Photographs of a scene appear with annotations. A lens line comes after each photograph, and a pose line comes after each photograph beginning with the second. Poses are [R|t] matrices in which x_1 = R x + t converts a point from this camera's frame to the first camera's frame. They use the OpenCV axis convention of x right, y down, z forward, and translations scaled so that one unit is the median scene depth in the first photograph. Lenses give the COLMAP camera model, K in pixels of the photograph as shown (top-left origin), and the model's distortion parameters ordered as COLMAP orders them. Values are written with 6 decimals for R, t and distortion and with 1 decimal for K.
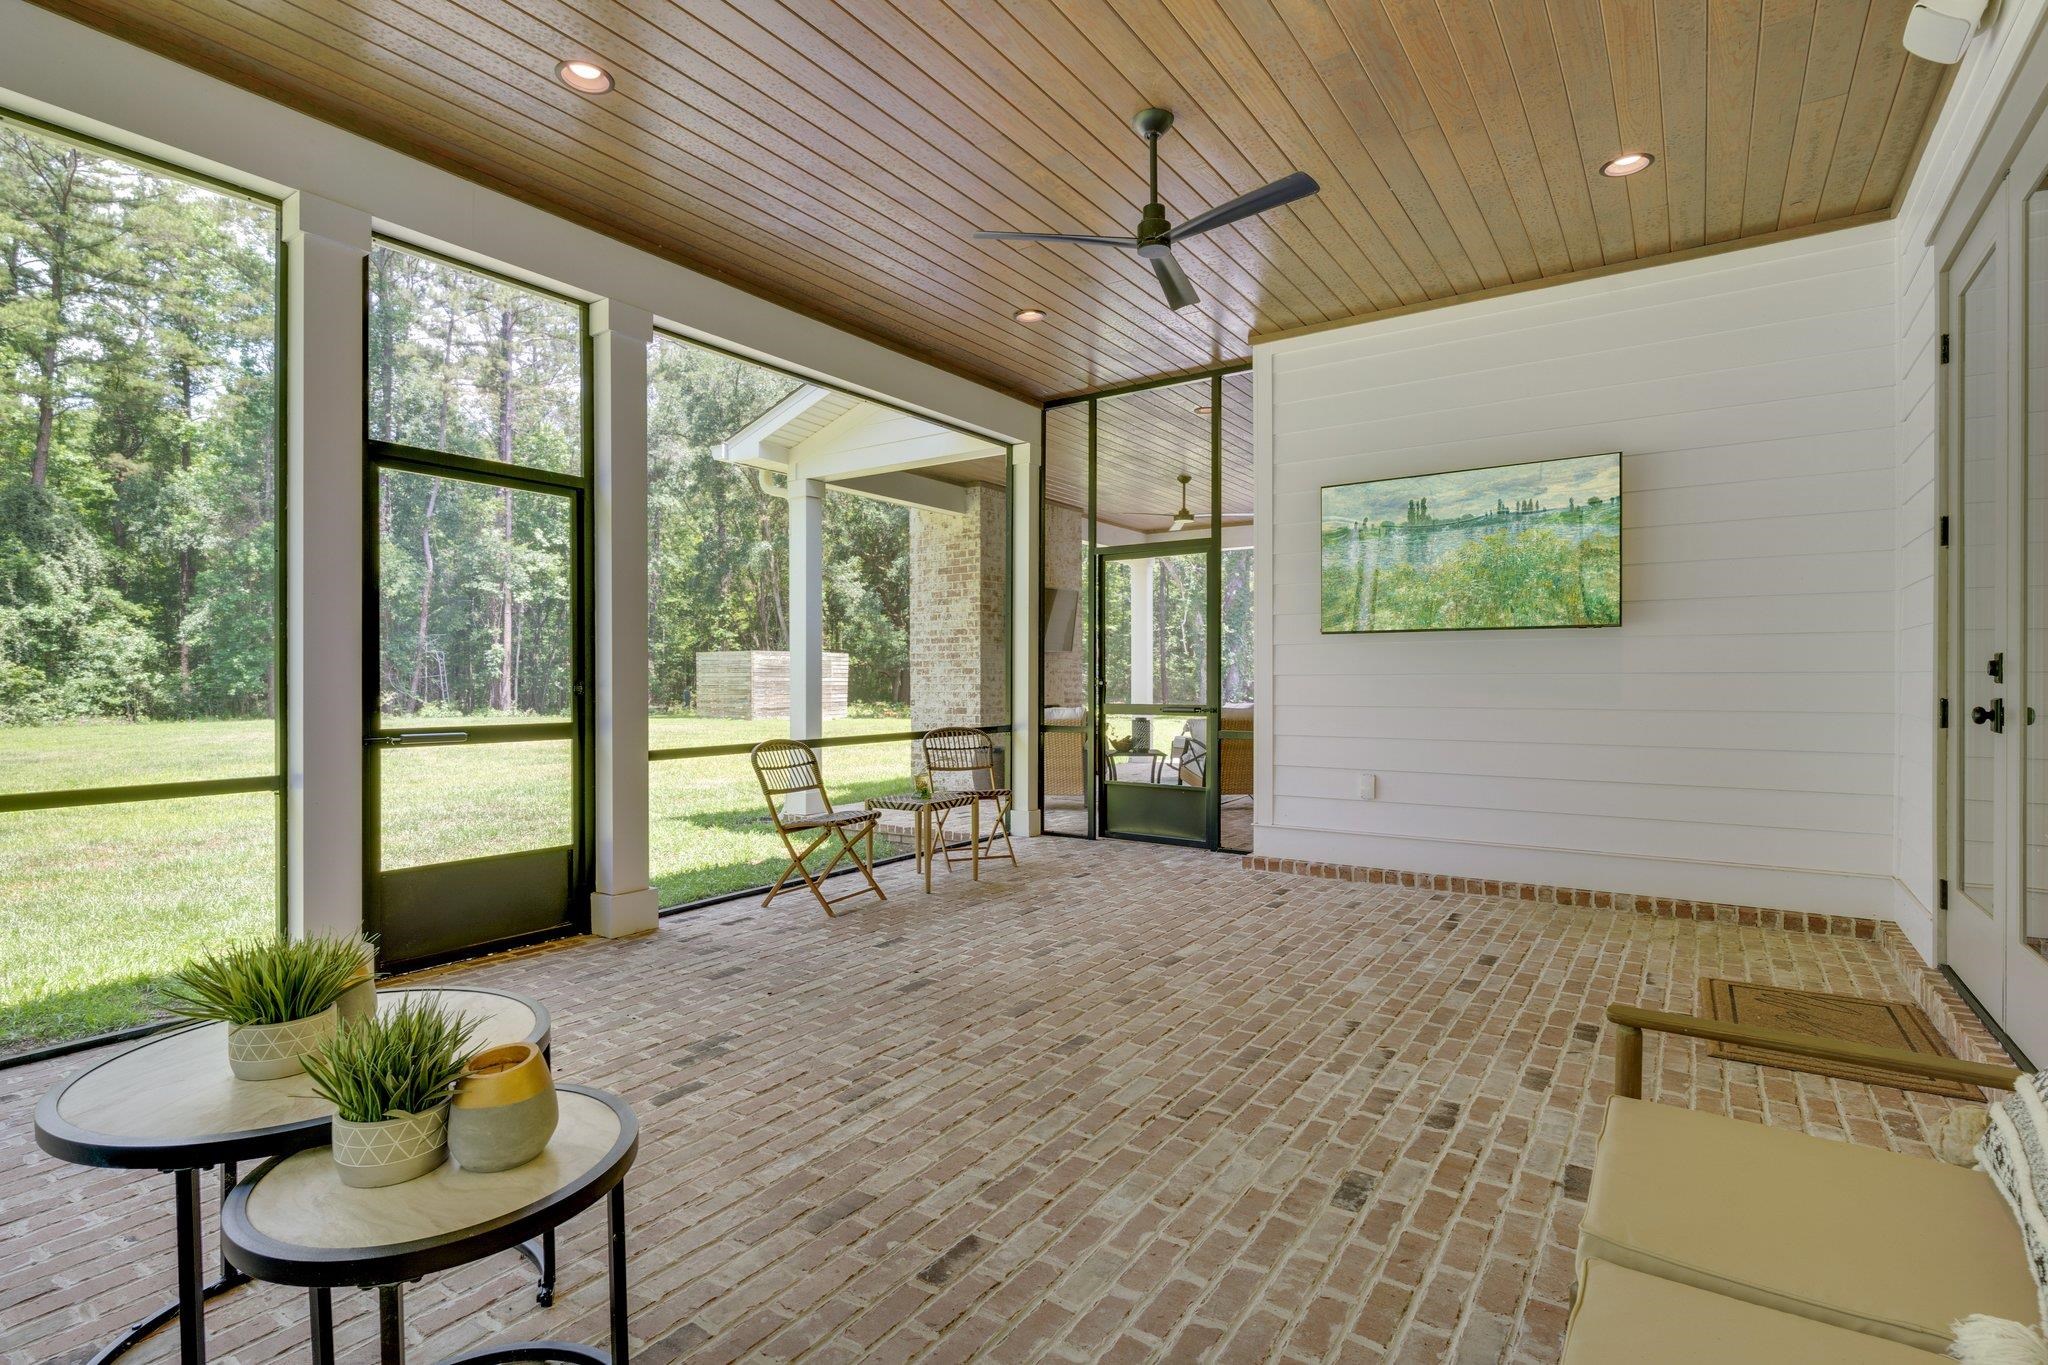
lens RADIAL K [[987.2, 0, 1021.9], [0, 987.2, 671.7], [0, 0, 1]] dist [0.015988, 0.000396]
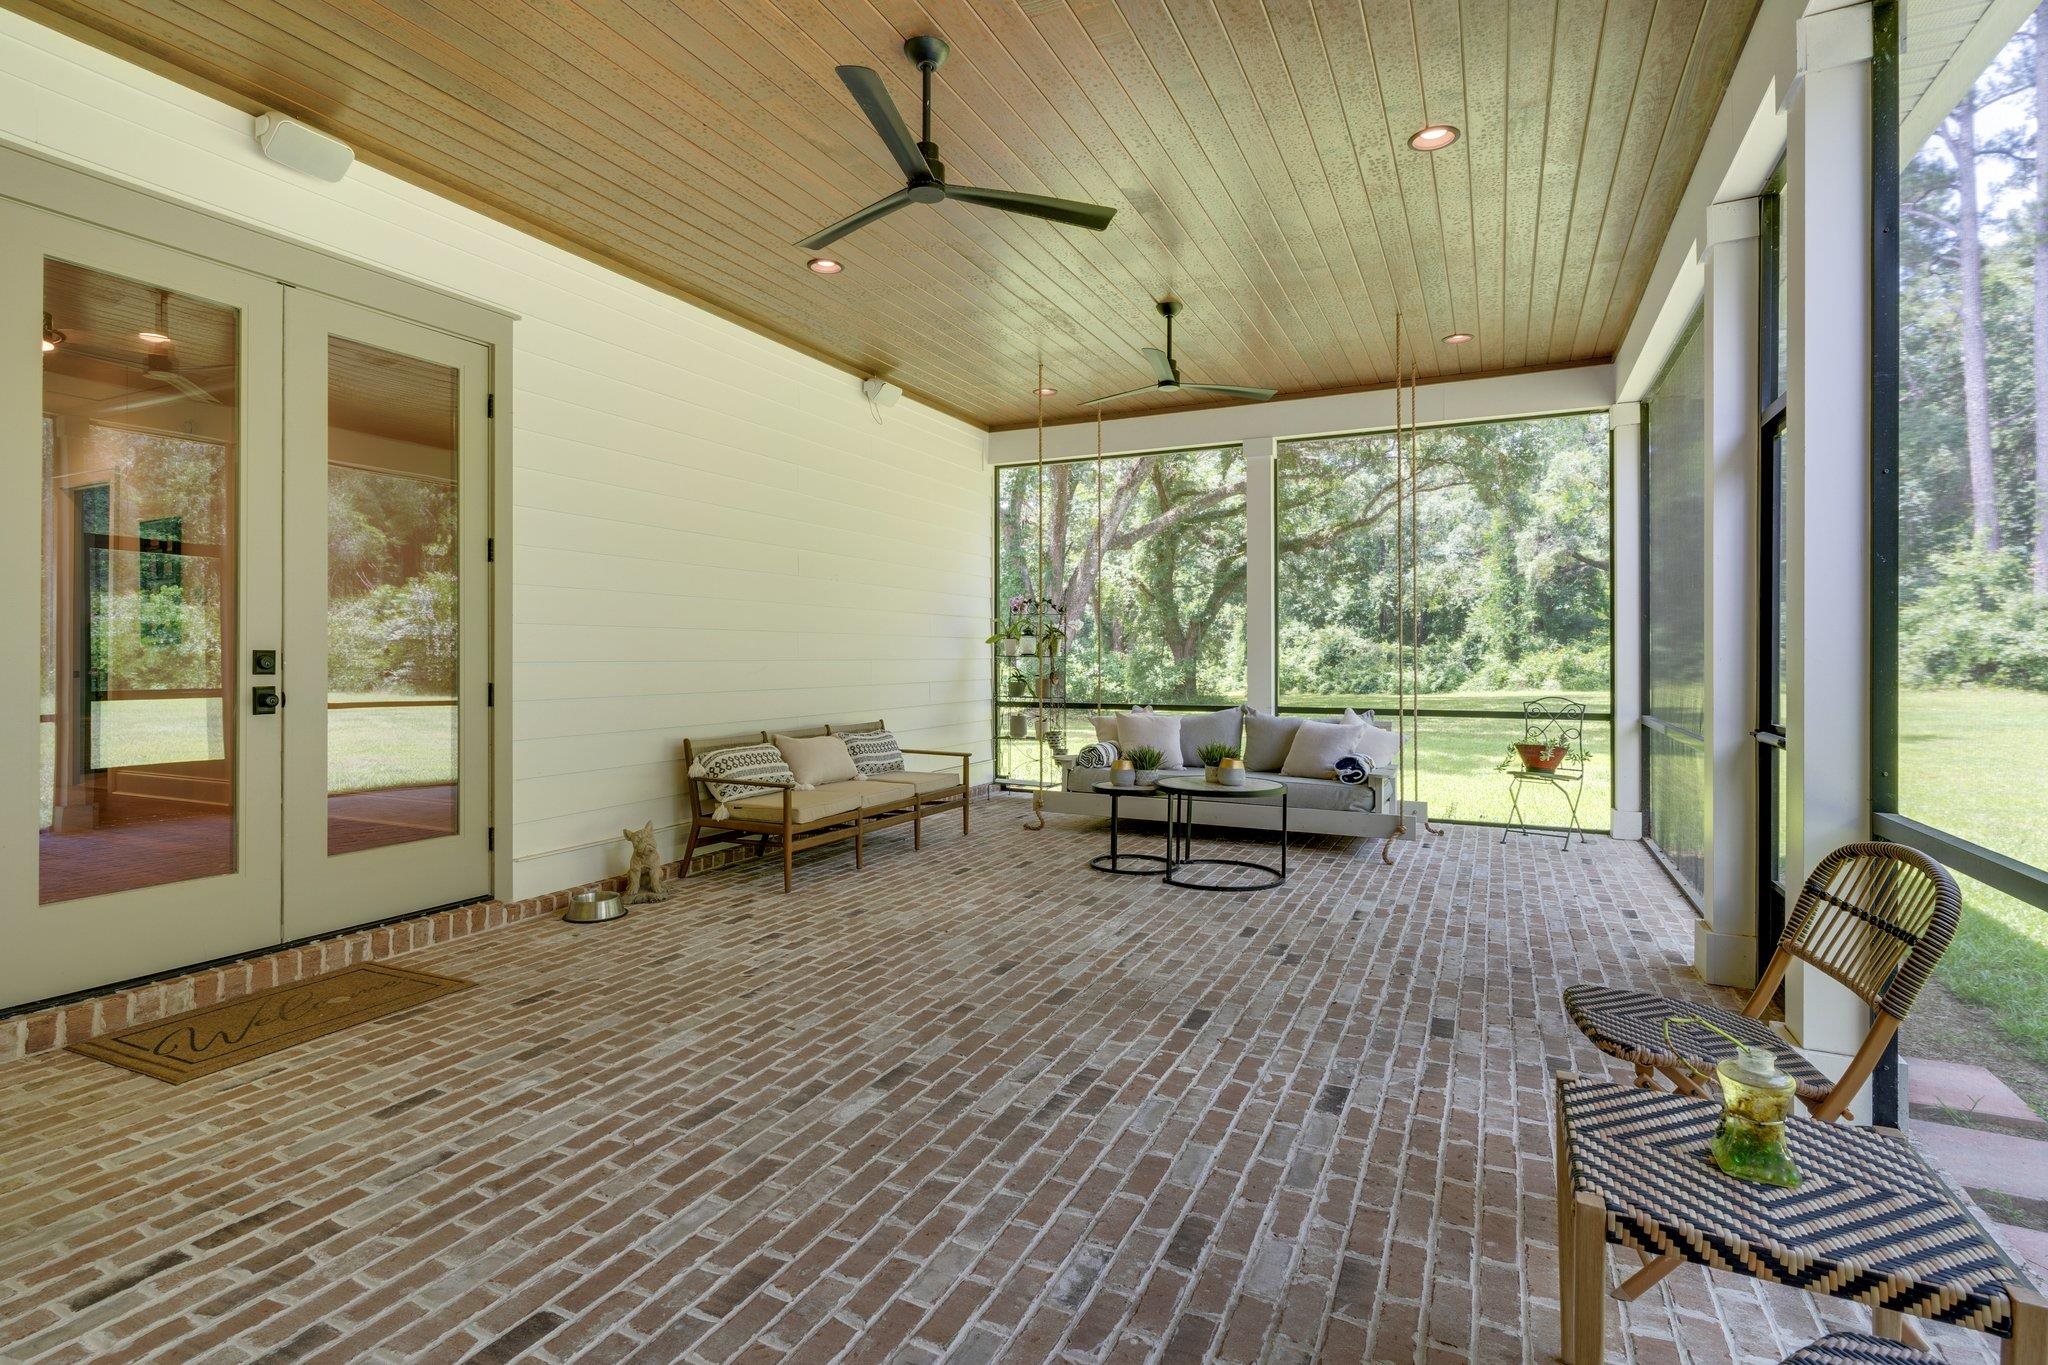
lens RADIAL K [[987.2, 0, 1021.9], [0, 987.2, 671.7], [0, 0, 1]] dist [0.015988, 0.000396]
pose [[-0.988206, 0.001170, -0.153129, 0.189123], [-0.000576, 0.999935, 0.011358, -0.003119], [0.153132, 0.011312, -0.988141, 1.905355]]
